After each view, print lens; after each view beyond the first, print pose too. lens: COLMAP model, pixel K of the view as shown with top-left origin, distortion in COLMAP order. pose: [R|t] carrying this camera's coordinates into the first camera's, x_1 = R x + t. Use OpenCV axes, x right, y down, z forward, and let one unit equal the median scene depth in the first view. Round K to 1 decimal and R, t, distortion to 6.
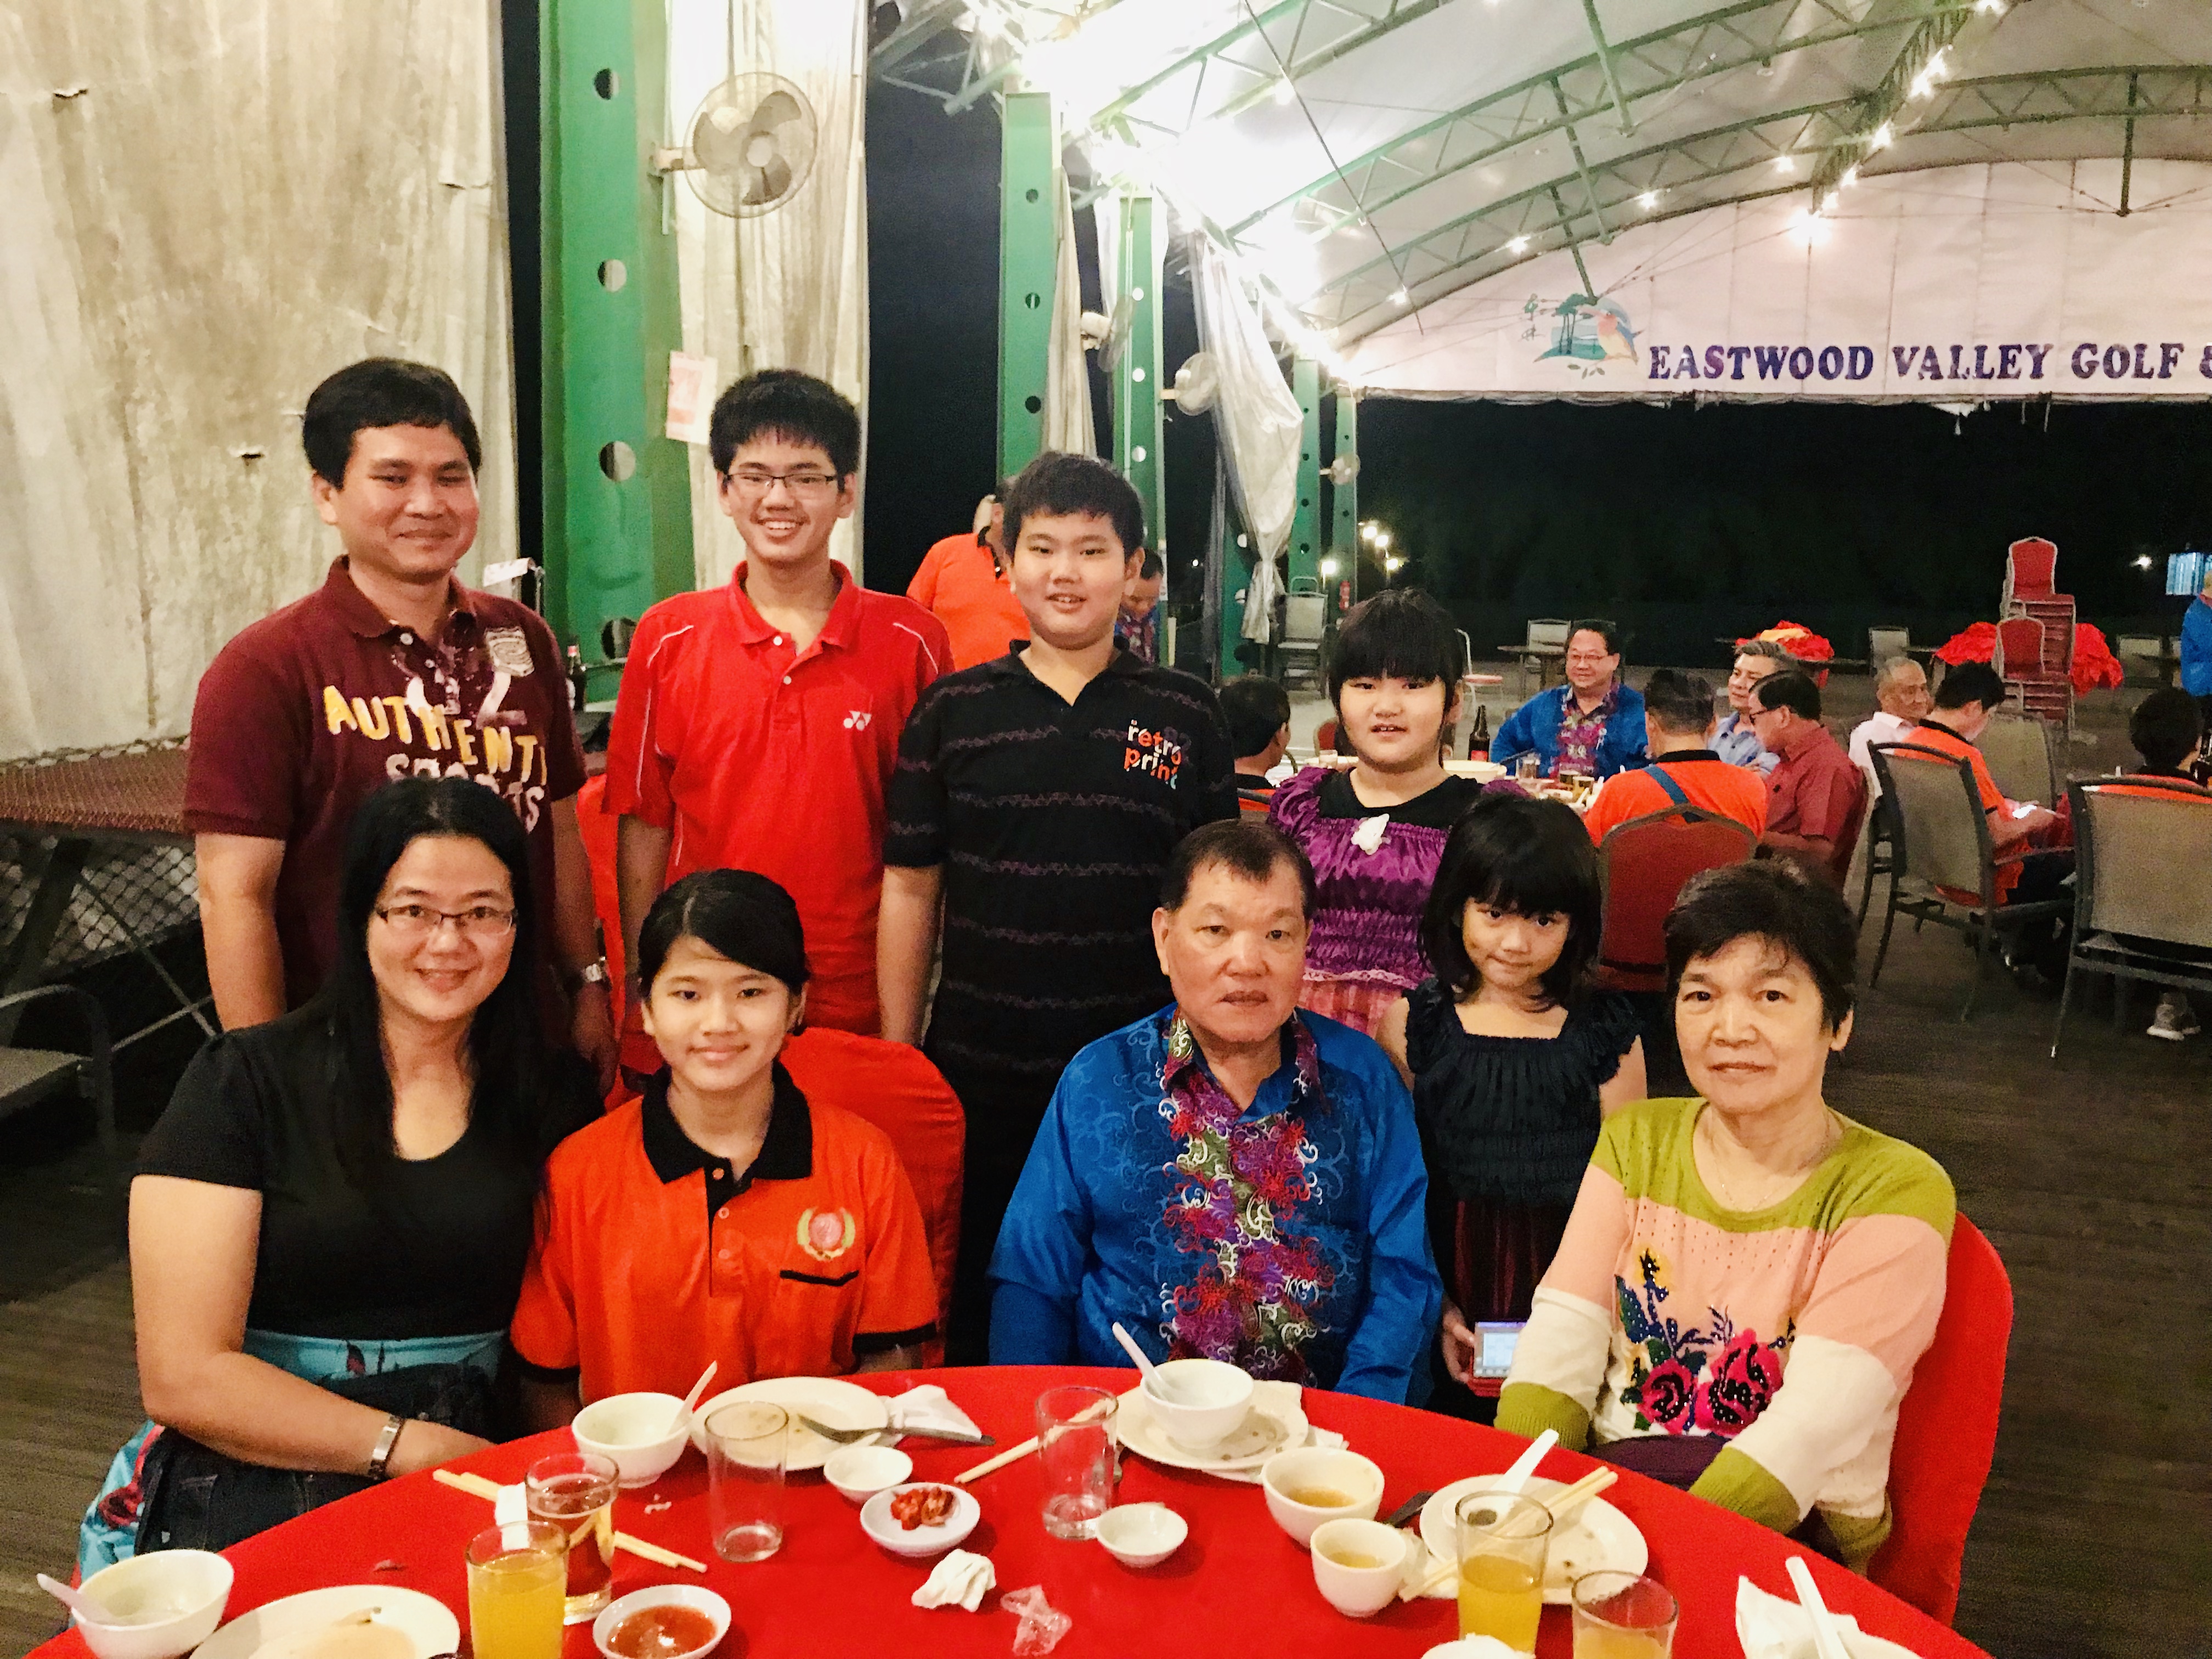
lens RADIAL K [[1820.4, 0, 1089.7], [0, 1820.4, 814.1], [0, 0, 1]] dist [0.006759, 0.002267]
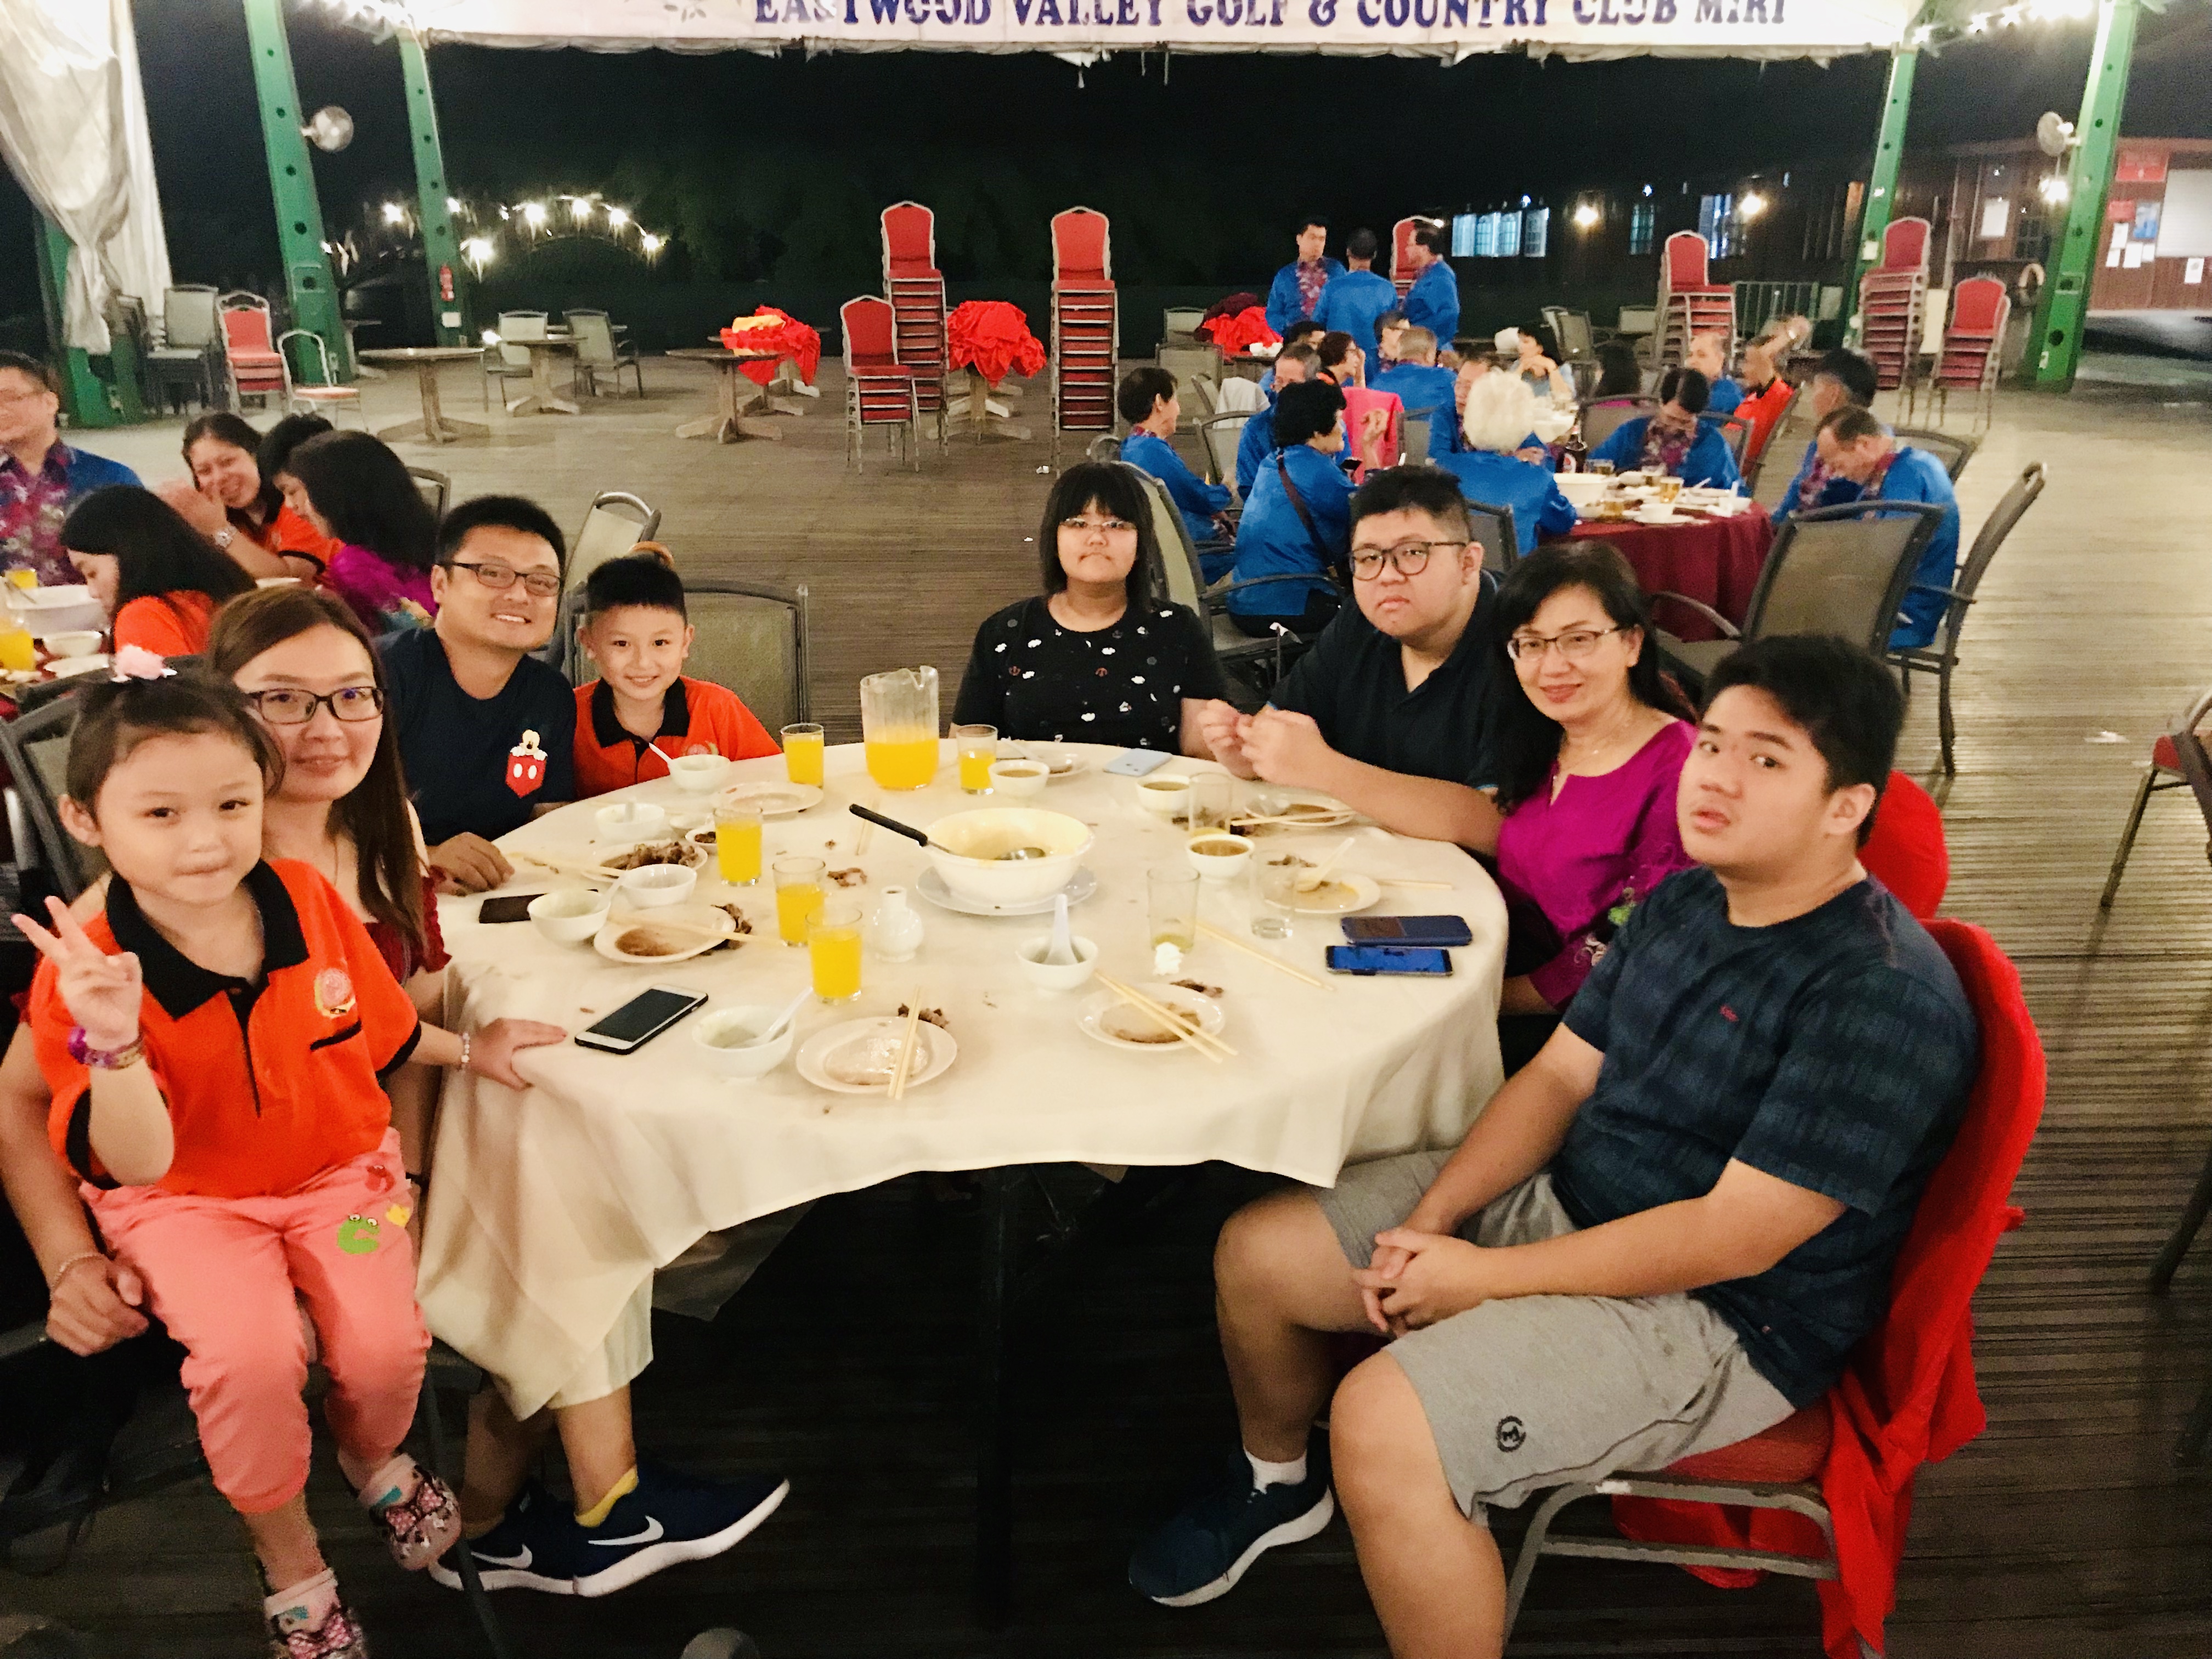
lens RADIAL K [[1820.4, 0, 1097.1], [0, 1820.4, 807.8], [0, 0, 1]] dist [0.006759, 0.002267]
pose [[0.957500, -0.106893, 0.267894, 0.195282], [0.061848, 0.983278, 0.171284, -0.005578], [-0.281724, -0.147436, 0.948100, 0.061150]]
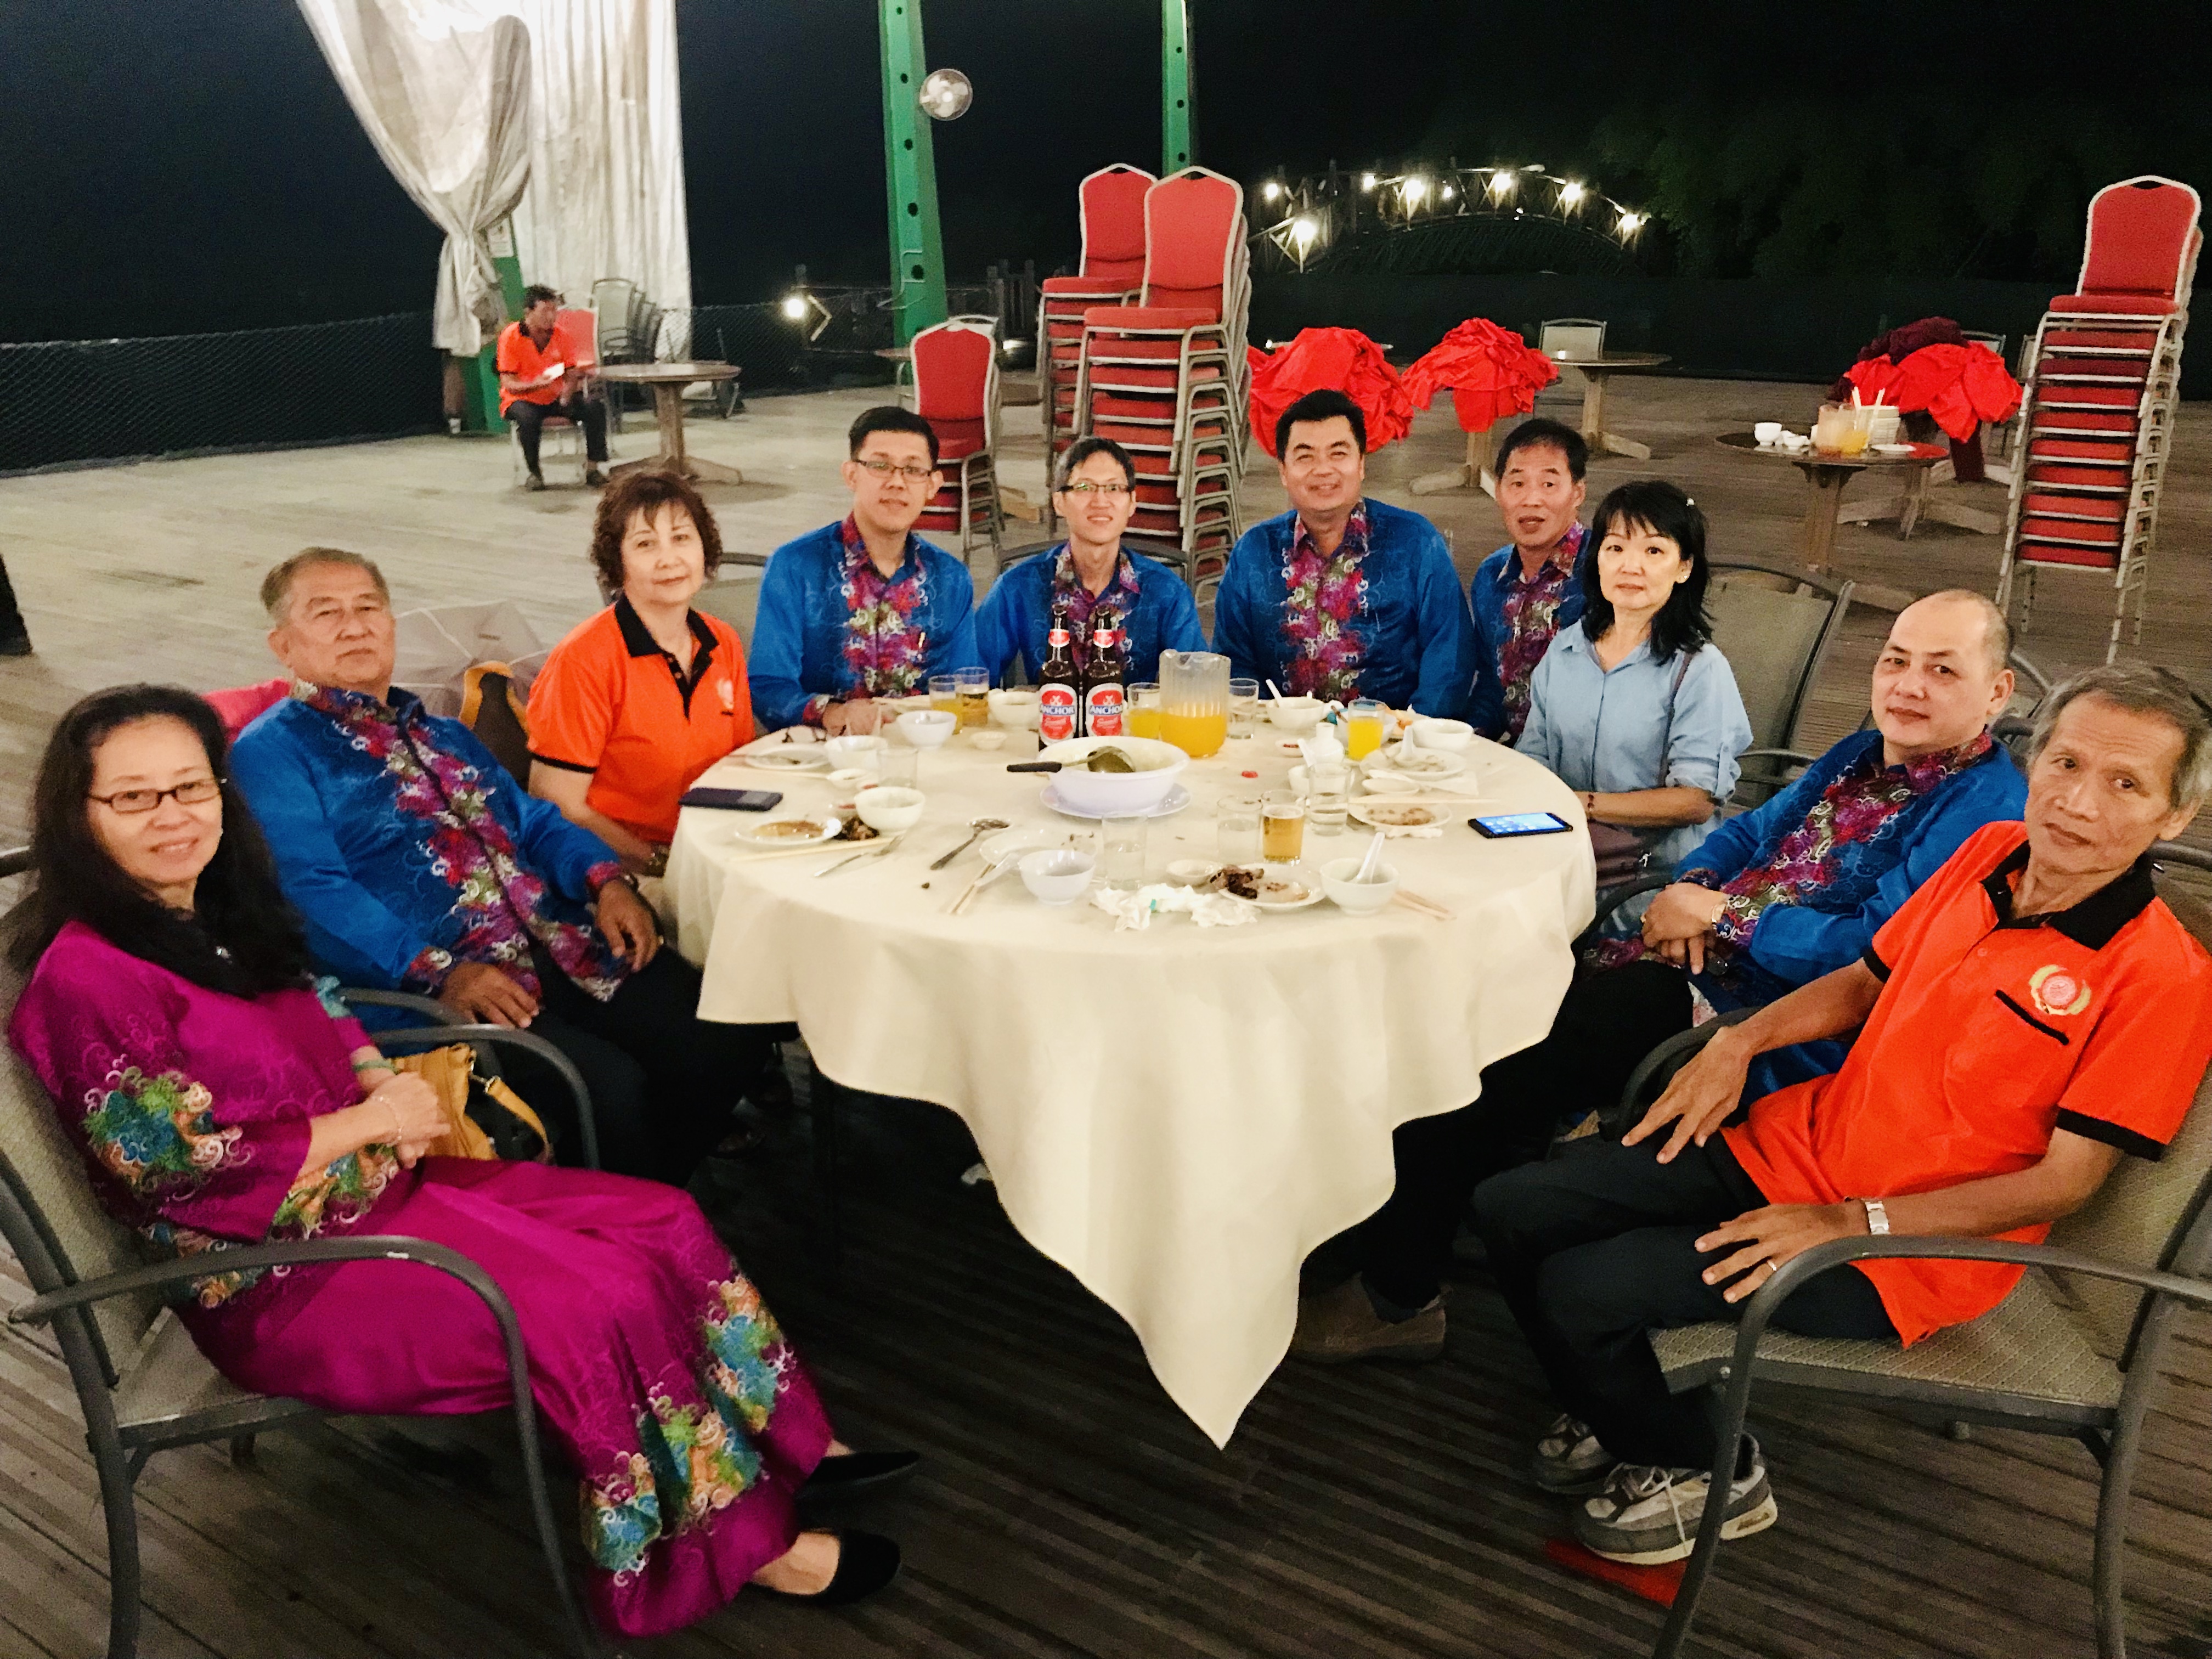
lens RADIAL K [[1820.4, 0, 1082.4], [0, 1820.4, 816.9], [0, 0, 1]] dist [0.006759, 0.002267]
pose [[0.944945, 0.076739, -0.318103, 0.394845], [-0.021103, 0.984380, 0.174786, -0.031984], [0.326547, -0.158450, 0.931805, 0.270569]]
